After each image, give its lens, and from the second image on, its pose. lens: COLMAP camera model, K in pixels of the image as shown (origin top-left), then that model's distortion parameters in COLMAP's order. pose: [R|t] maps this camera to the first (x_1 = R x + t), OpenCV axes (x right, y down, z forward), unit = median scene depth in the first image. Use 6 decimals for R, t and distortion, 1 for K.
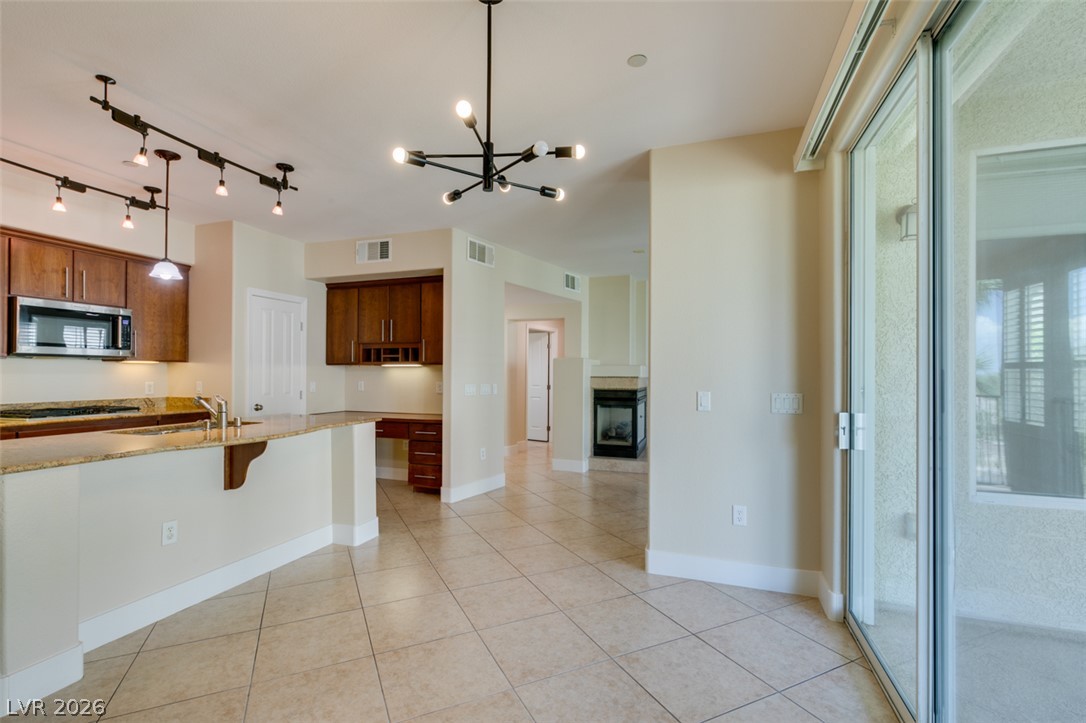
lens RADIAL K [[486.1, 0, 542.0], [0, 486.1, 369.4], [0, 0, 1]] dist [0.000056, -0.001693]
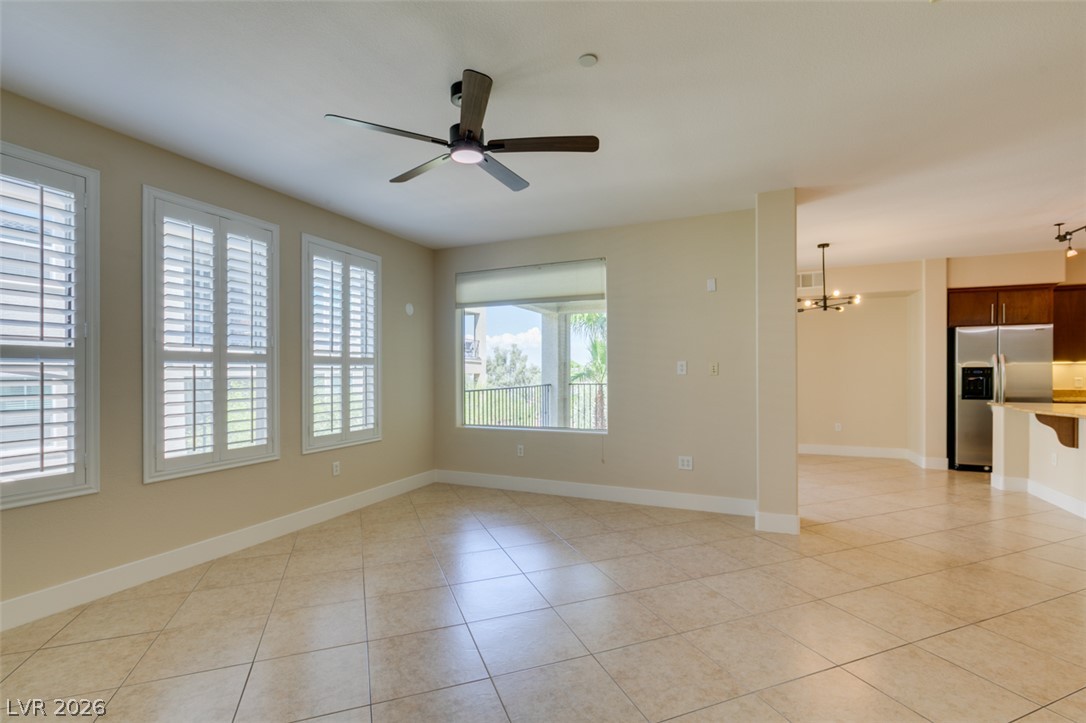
lens RADIAL K [[486.1, 0, 538.4], [0, 486.1, 373.2], [0, 0, 1]] dist [0.000056, -0.001693]
pose [[-0.995824, -0.000573, 0.091294, 0.666805], [-0.001021, 0.999988, -0.004853, 0.017851], [-0.091290, -0.004926, -0.995812, 2.010551]]
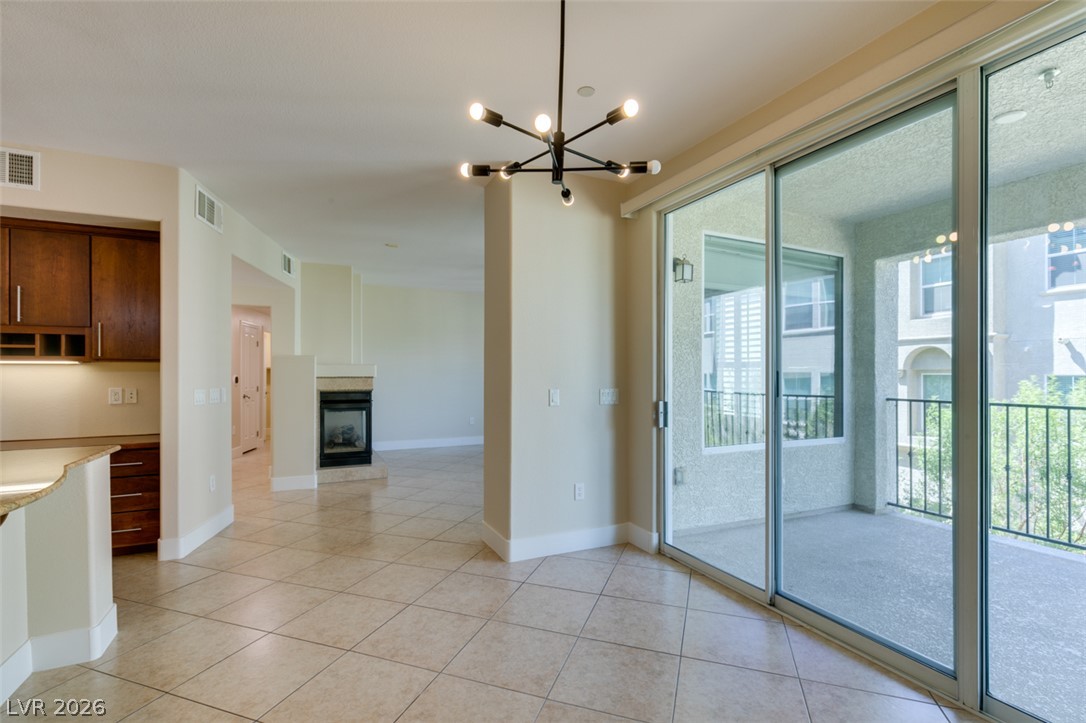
lens RADIAL K [[486.1, 0, 544.5], [0, 486.1, 371.4], [0, 0, 1]] dist [0.000056, -0.001693]
pose [[0.711566, -0.002671, 0.702615, -0.385489], [-0.002612, 0.999976, 0.006447, -0.002937], [-0.702615, -0.006423, 0.711541, 0.162818]]
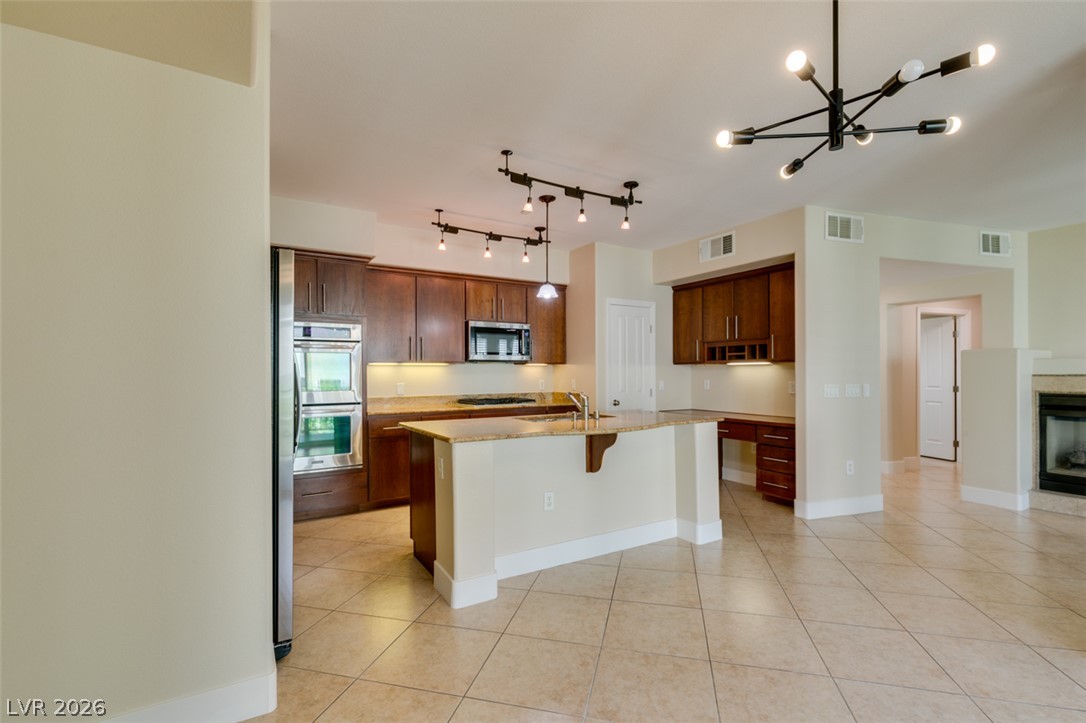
lens RADIAL K [[486.1, 0, 539.1], [0, 486.1, 370.6], [0, 0, 1]] dist [0.000056, -0.001693]
pose [[0.764122, -0.008715, -0.645013, 0.014809], [0.012019, 0.999928, 0.000727, 0.000021], [0.644960, -0.008308, 0.764171, 0.021855]]
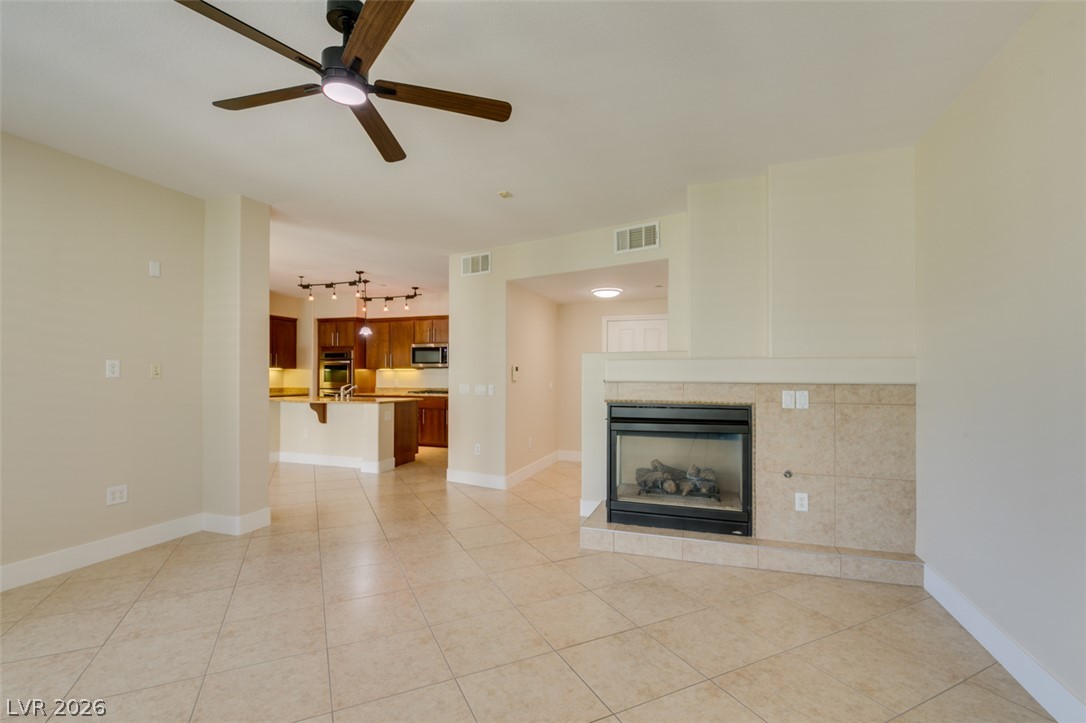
lens RADIAL K [[486.1, 0, 541.3], [0, 486.1, 370.6], [0, 0, 1]] dist [0.000056, -0.001693]
pose [[-0.005431, -0.011894, -0.999915, 1.317869], [0.006989, 0.999904, -0.011932, 0.018014], [0.999961, -0.007054, -0.005347, 1.575146]]
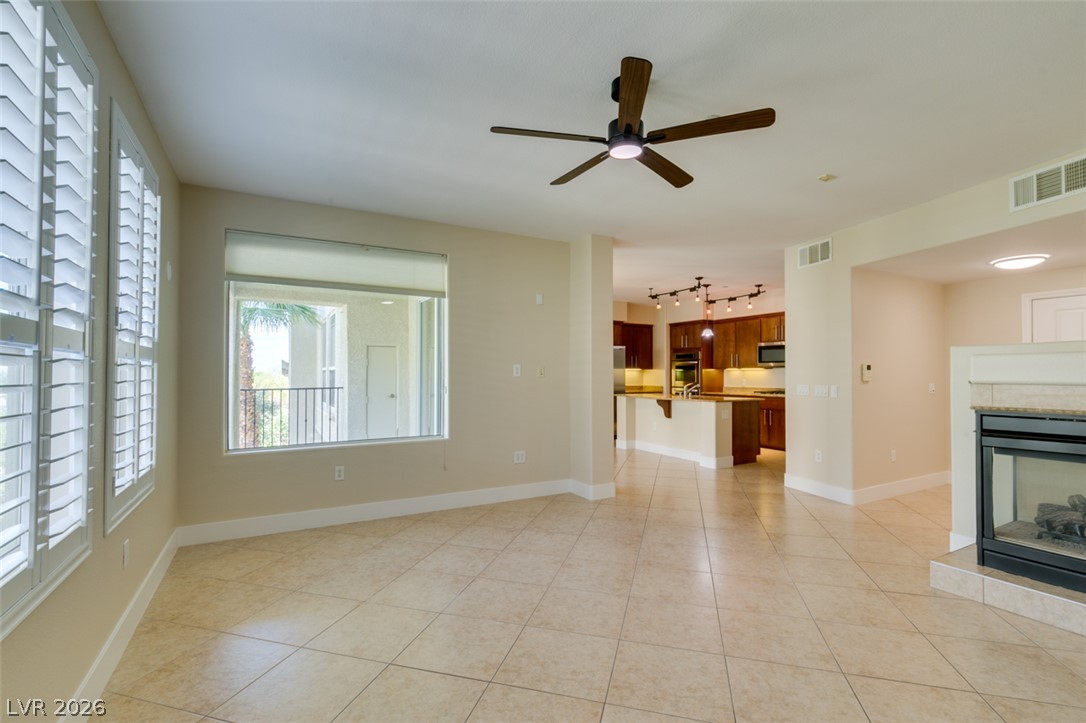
lens RADIAL K [[486.1, 0, 539.4], [0, 486.1, 365.7], [0, 0, 1]] dist [0.000056, -0.001693]
pose [[-0.671207, -0.016520, -0.741086, 1.361511], [0.003547, 0.999669, -0.025496, 0.019467], [0.741262, -0.019741, -0.670926, 1.708166]]
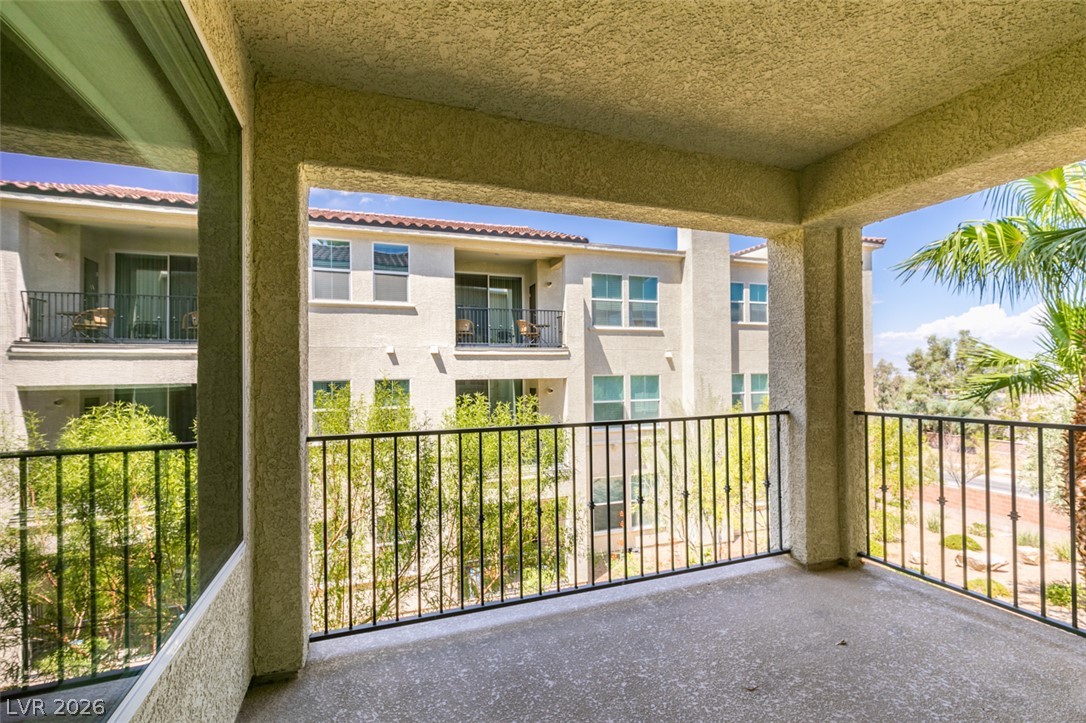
lens RADIAL K [[494.5, 0, 553.7], [0, 494.5, 366.5], [0, 0, 1]] dist [-0.003292, -0.000335]
pose [[-0.651336, 0.014197, 0.758656, 0.367084], [0.002447, 0.999859, -0.016610, -0.009866], [-0.758785, -0.008963, -0.651279, 0.659324]]
